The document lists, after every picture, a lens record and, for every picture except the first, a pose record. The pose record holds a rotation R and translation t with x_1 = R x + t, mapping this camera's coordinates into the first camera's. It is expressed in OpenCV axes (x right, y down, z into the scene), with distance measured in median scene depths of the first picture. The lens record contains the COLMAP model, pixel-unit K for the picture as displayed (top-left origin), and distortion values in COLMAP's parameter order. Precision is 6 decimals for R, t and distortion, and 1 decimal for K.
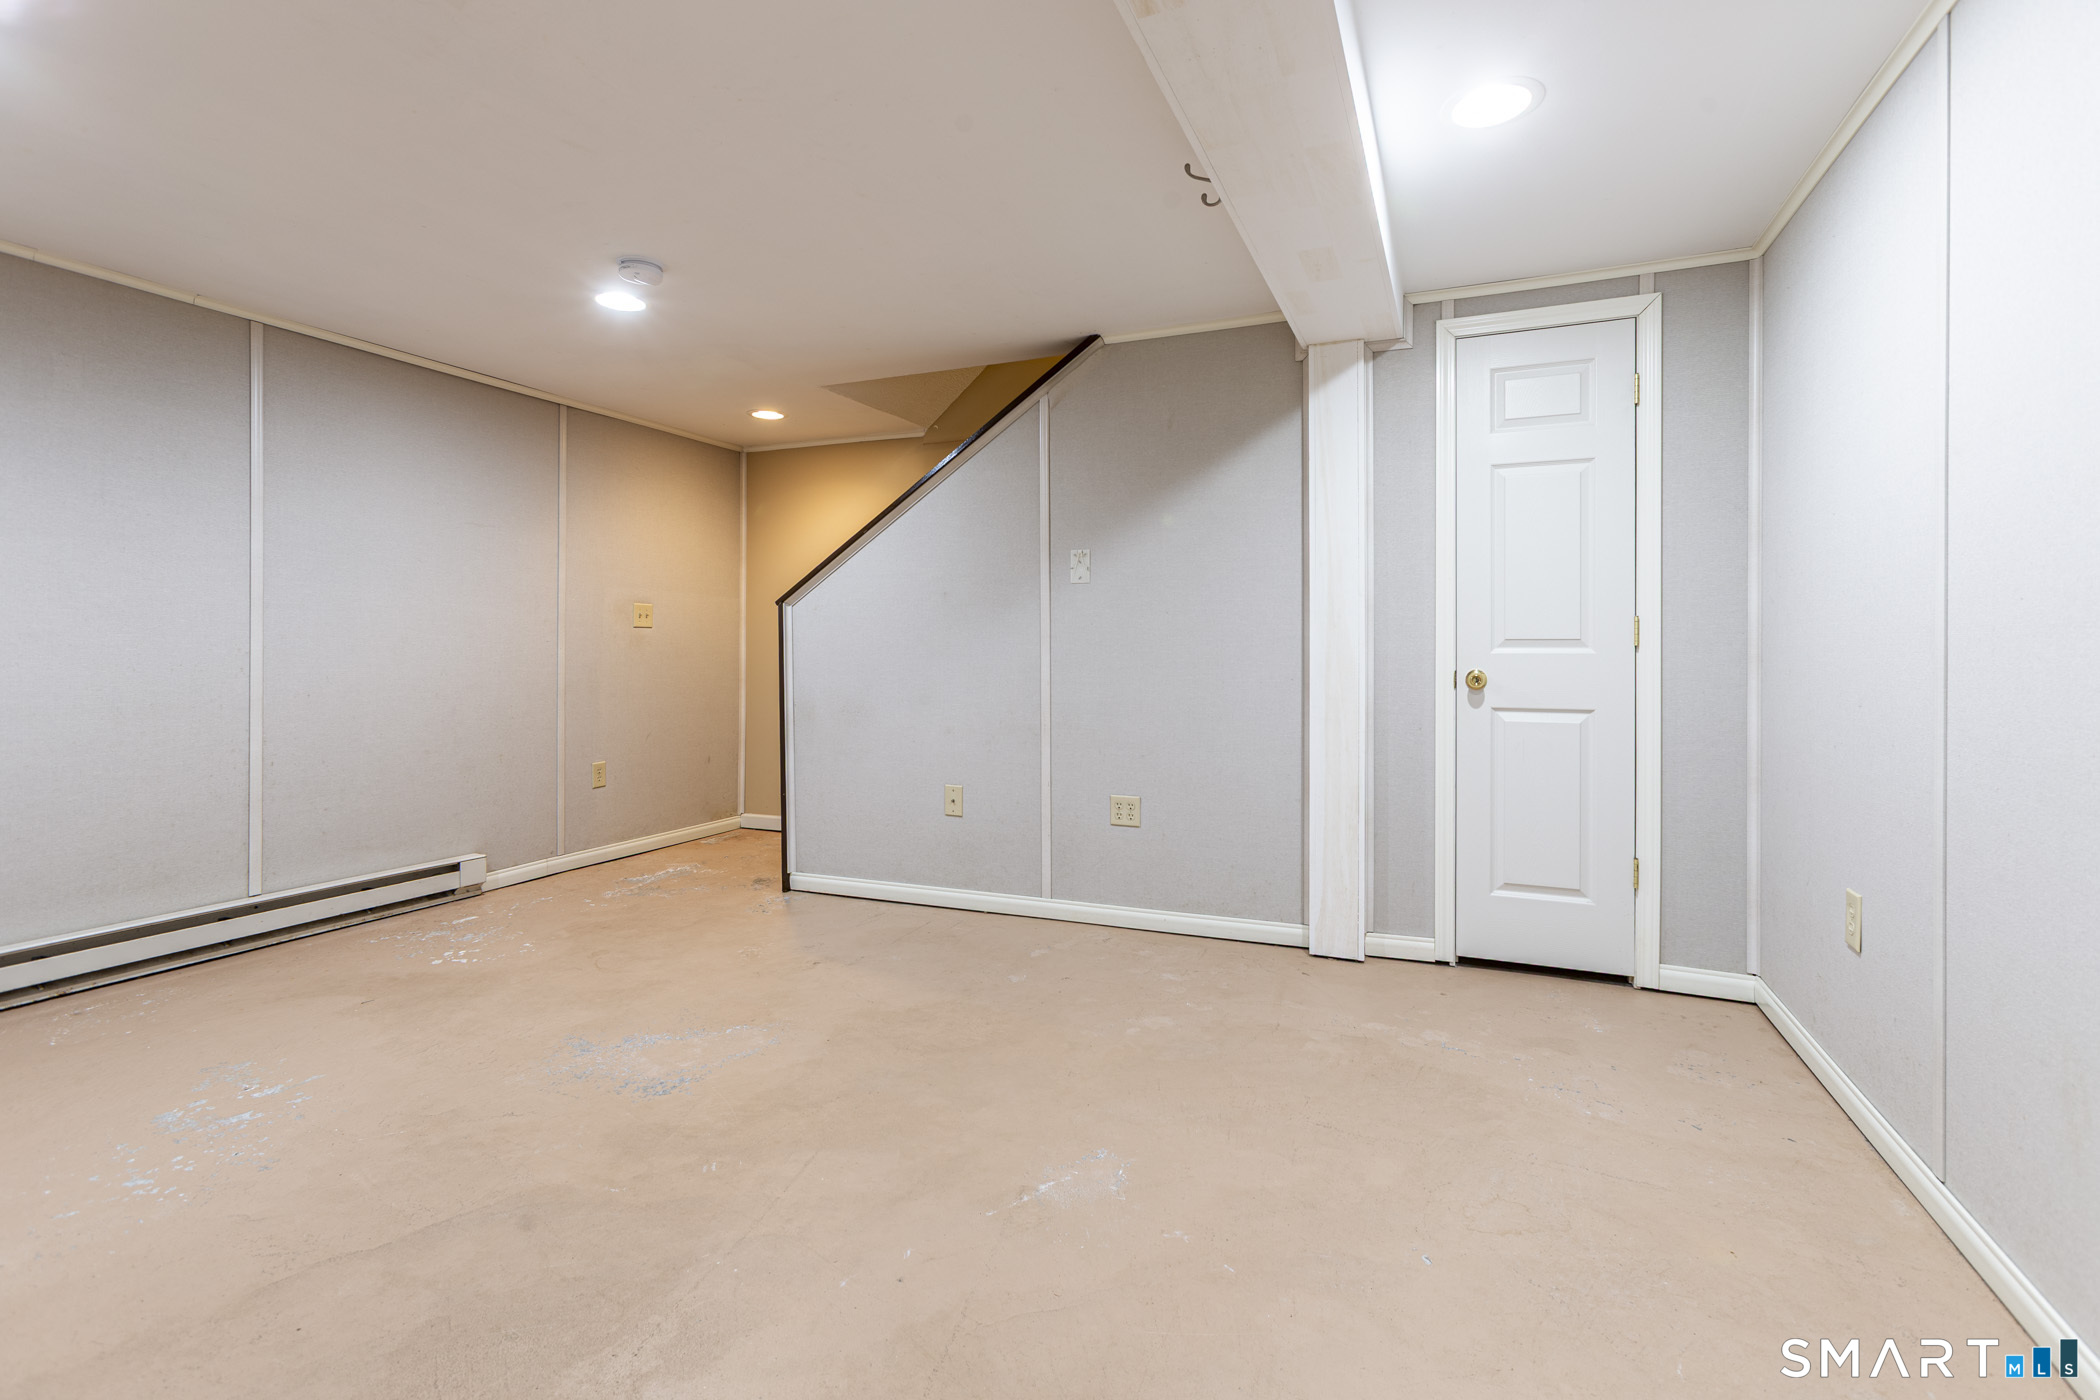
lens RADIAL K [[948.3, 0, 1054.3], [0, 948.3, 667.5], [0, 0, 1]] dist [-0.021860, 0.016432]
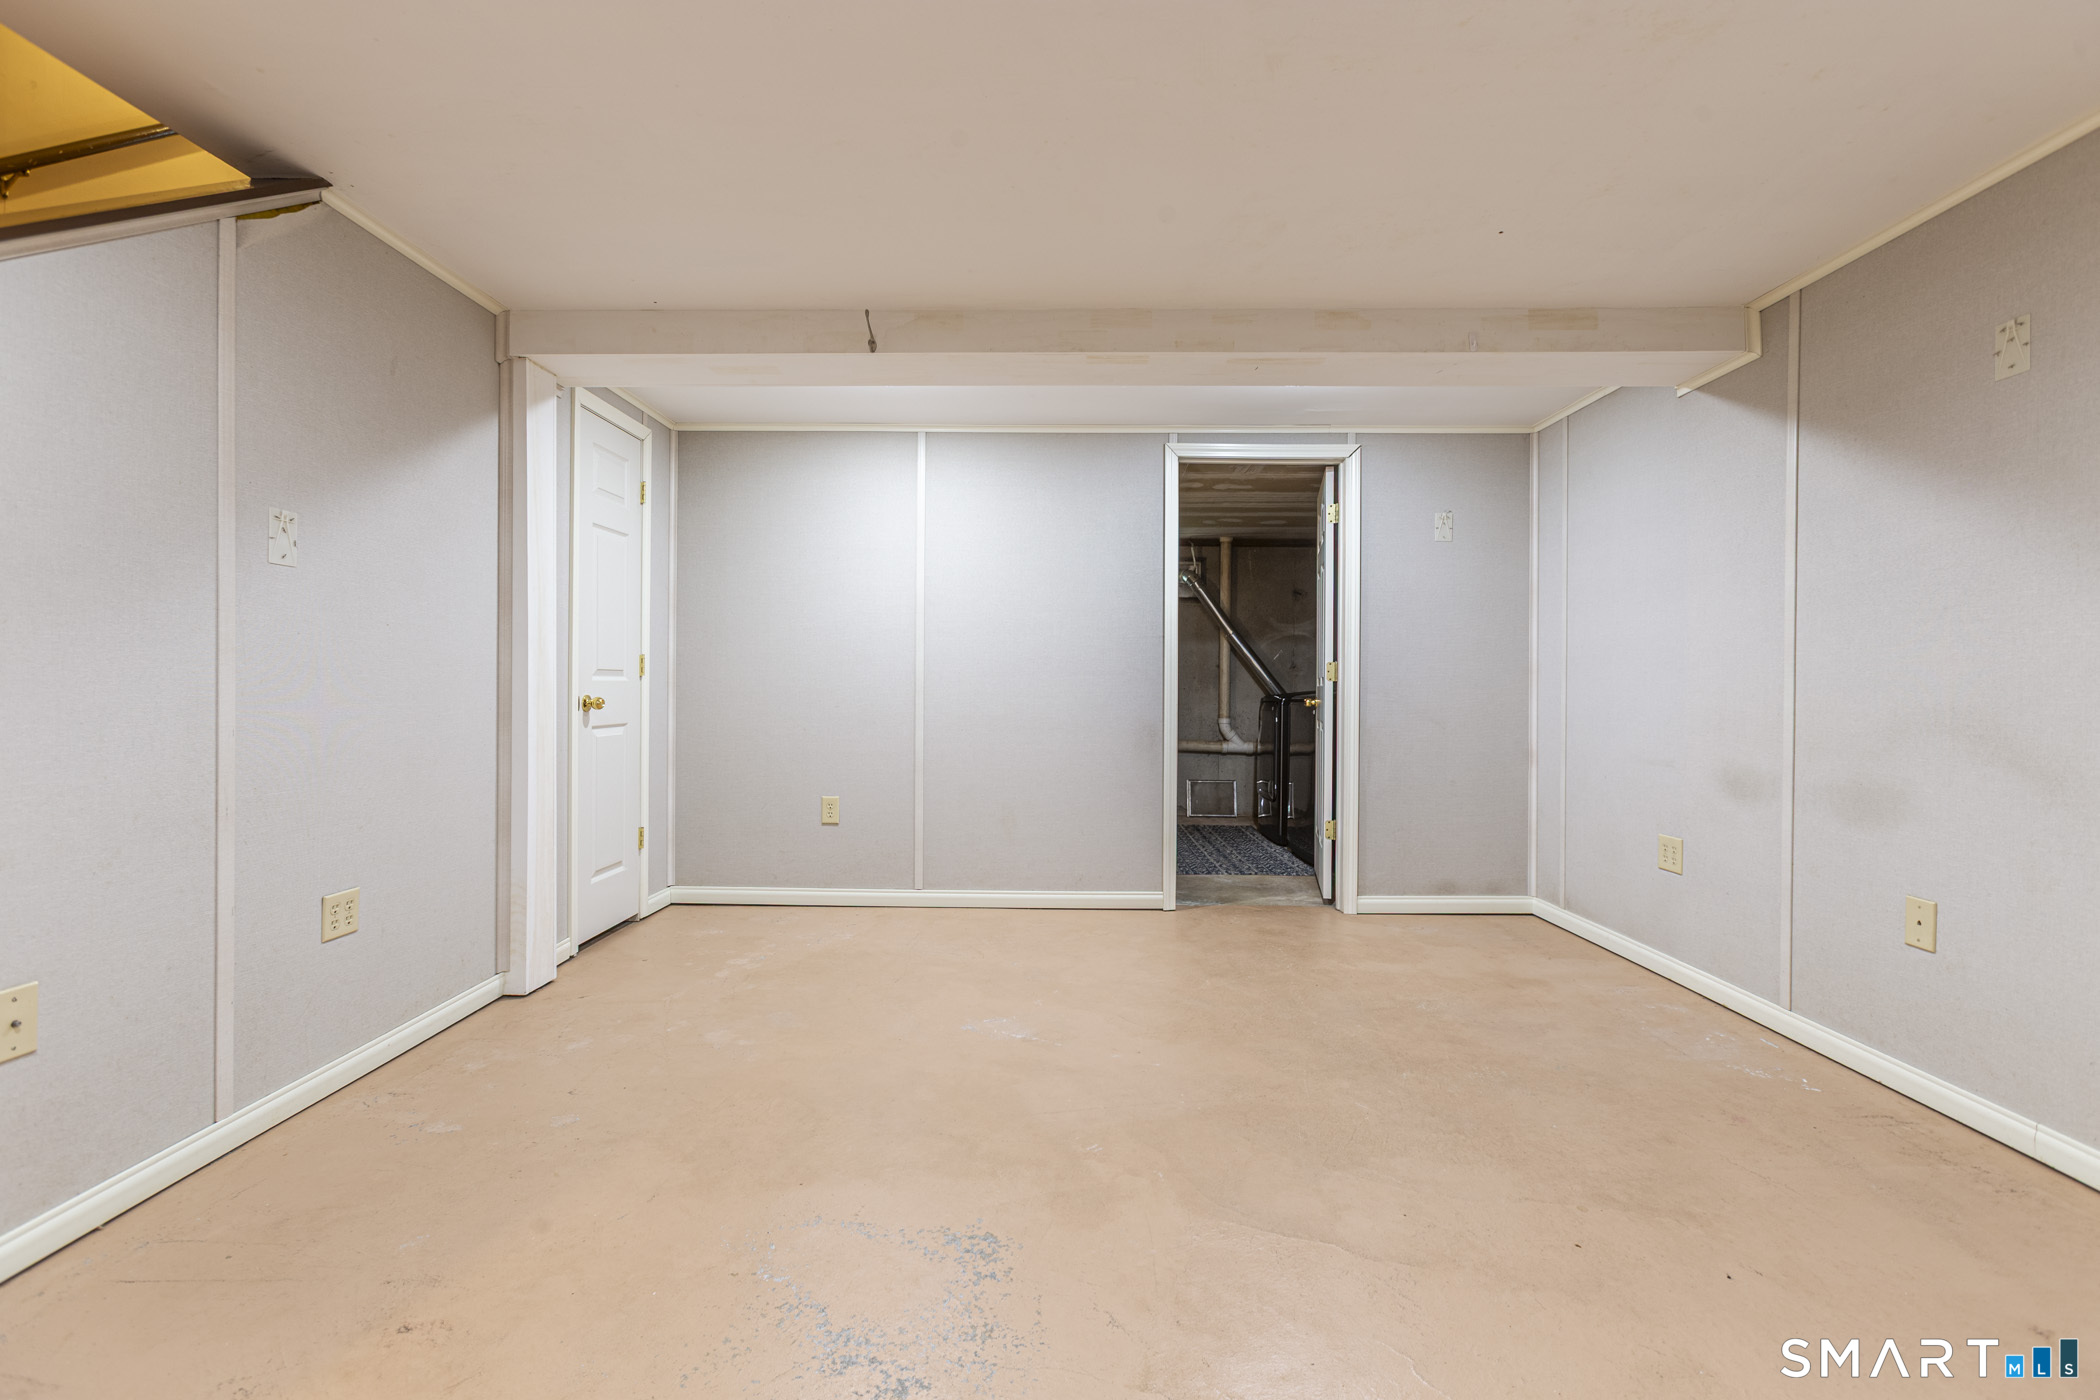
lens RADIAL K [[939.0, 0, 1050.0], [0, 939.0, 693.7], [0, 0, 1]] dist [0.001998, 0.000755]
pose [[-0.387243, -0.012439, 0.921894, -0.849733], [0.008023, 0.999826, 0.016861, -0.013944], [-0.921943, 0.013925, -0.387075, 0.919835]]
